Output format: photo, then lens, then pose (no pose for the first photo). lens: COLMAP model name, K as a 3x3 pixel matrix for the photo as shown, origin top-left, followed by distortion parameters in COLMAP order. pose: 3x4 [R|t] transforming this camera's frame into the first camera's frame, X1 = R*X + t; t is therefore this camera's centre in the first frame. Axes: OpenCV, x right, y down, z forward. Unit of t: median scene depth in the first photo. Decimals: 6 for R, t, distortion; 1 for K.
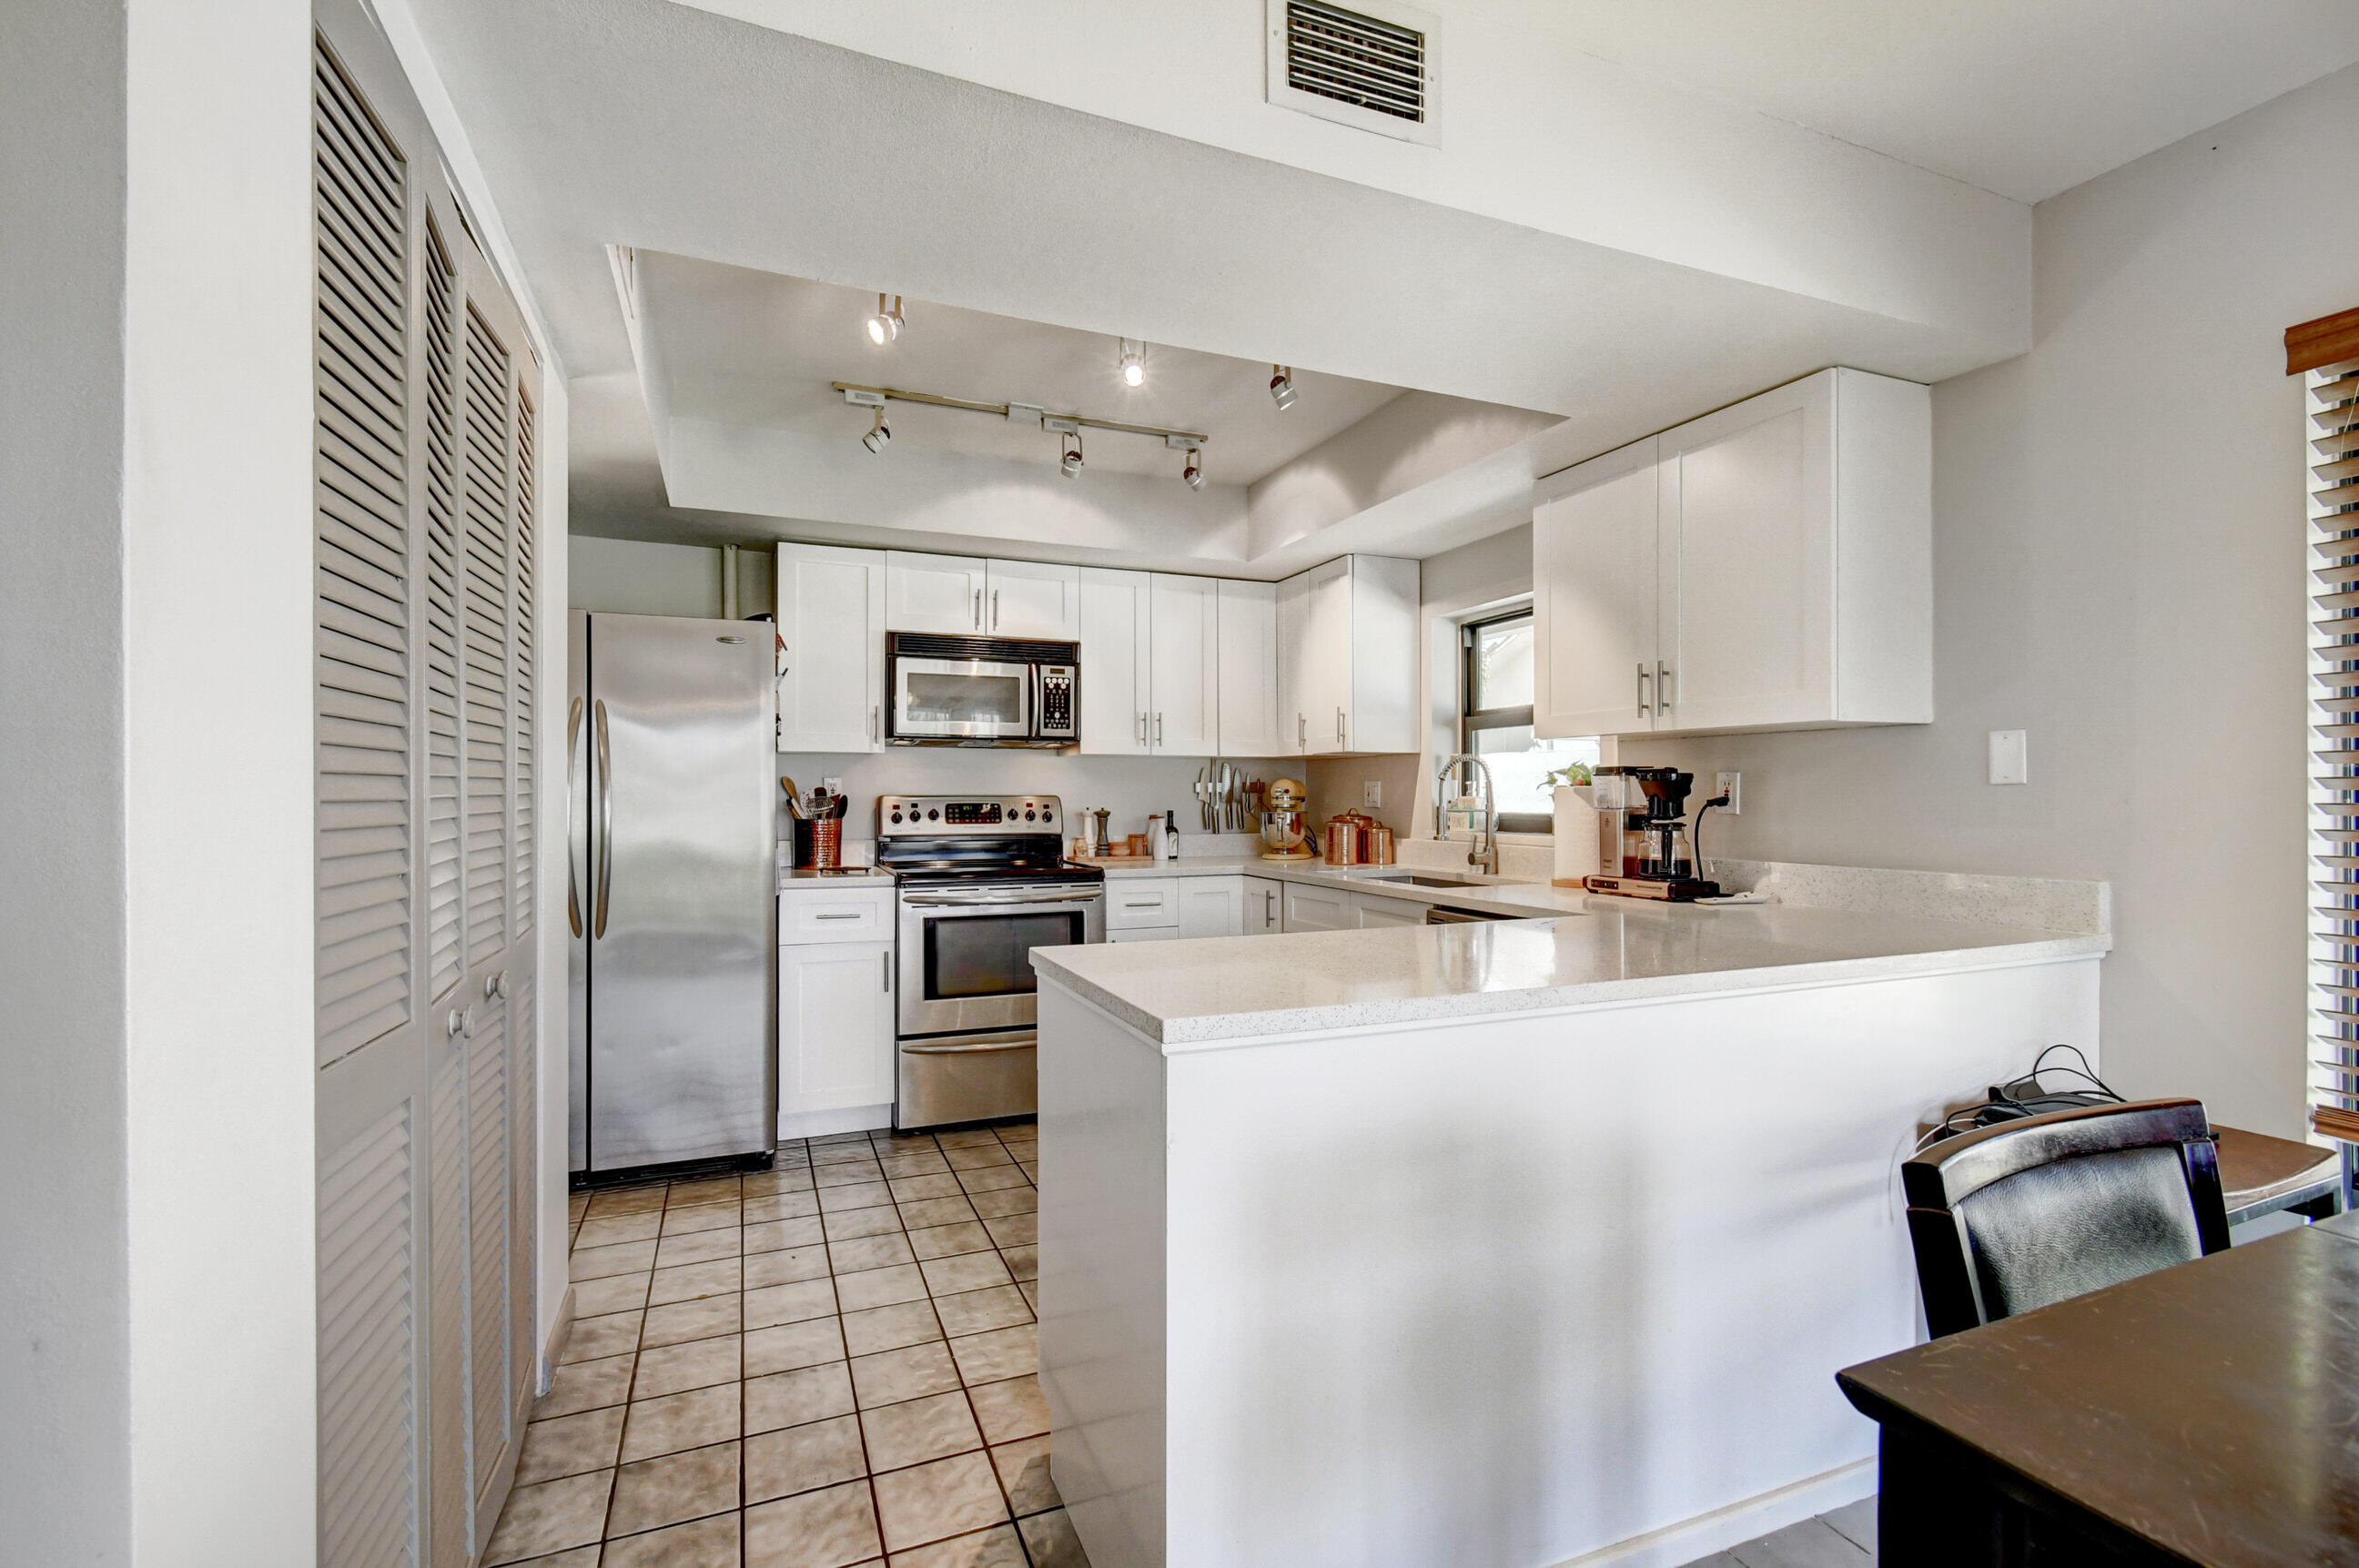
lens RADIAL K [[1035.5, 0, 1182.1], [0, 1035.5, 792.5], [0, 0, 1]] dist [0.002218, -0.003097]
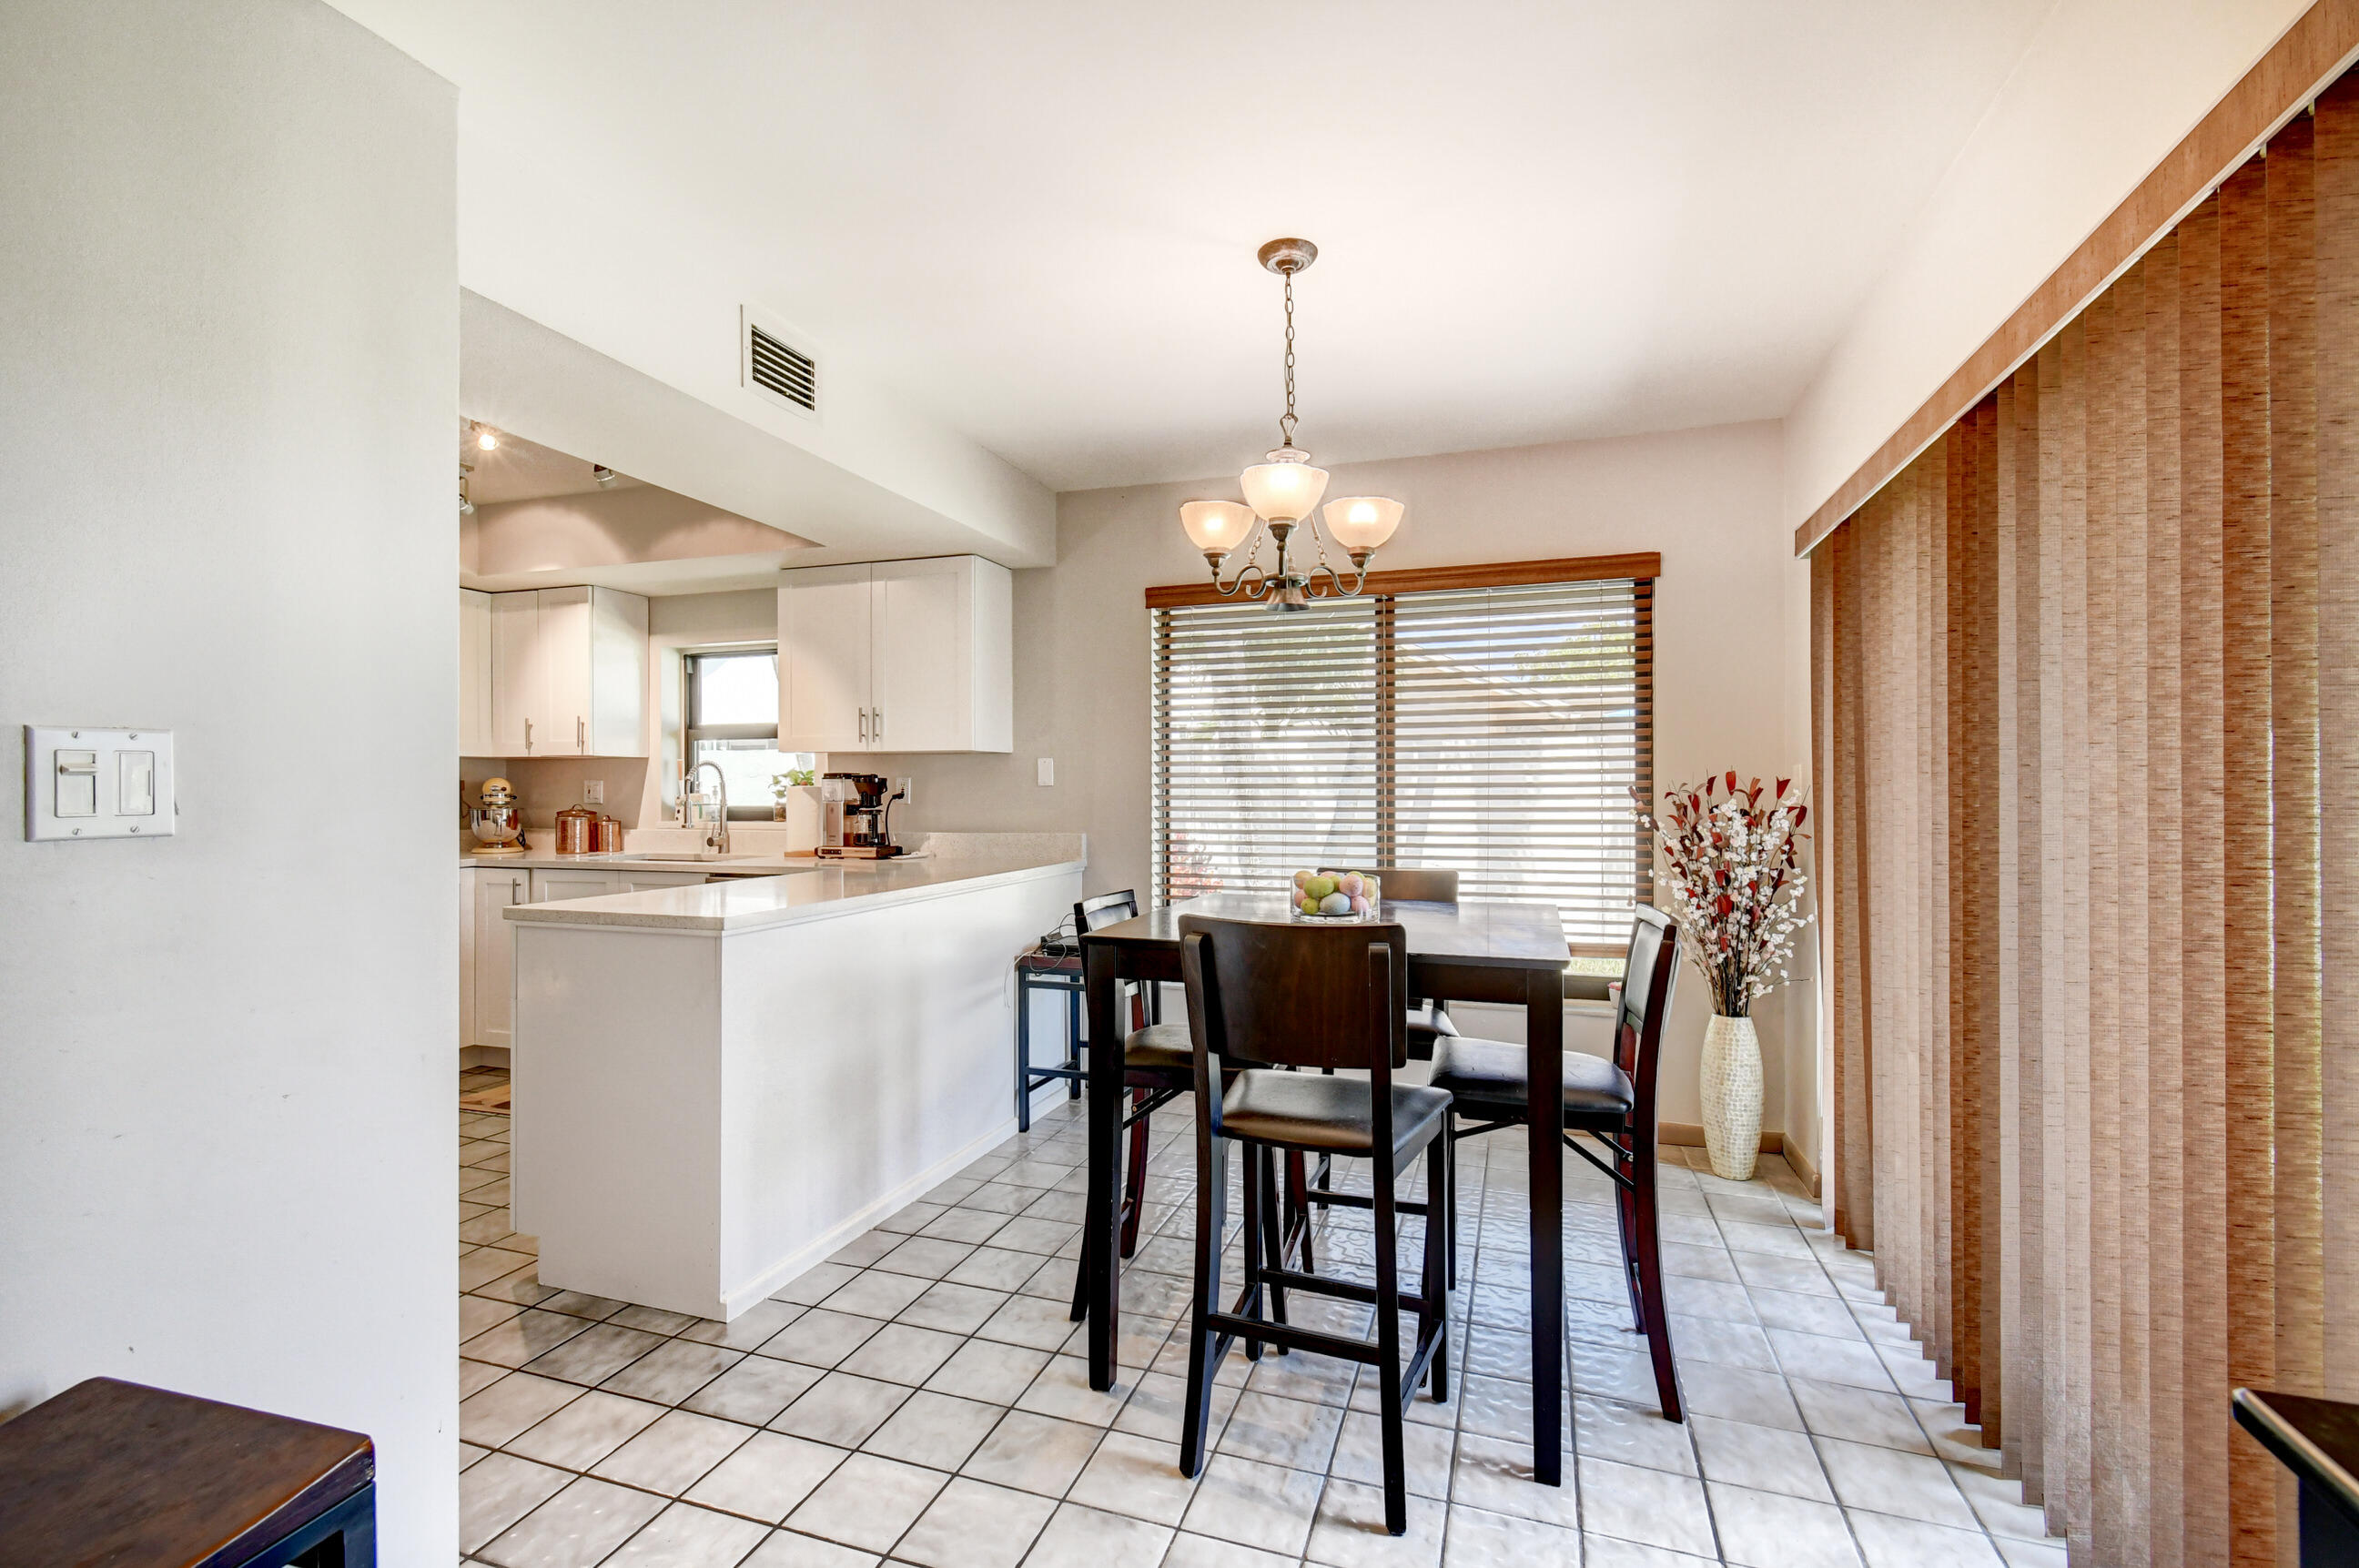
lens RADIAL K [[1035.5, 0, 1163.7], [0, 1035.5, 784.1], [0, 0, 1]] dist [0.002218, -0.003097]
pose [[0.664584, 0.004314, 0.747201, -0.285337], [0.001003, 0.999977, -0.006665, 0.001193], [-0.747212, 0.005180, 0.664565, -0.256099]]
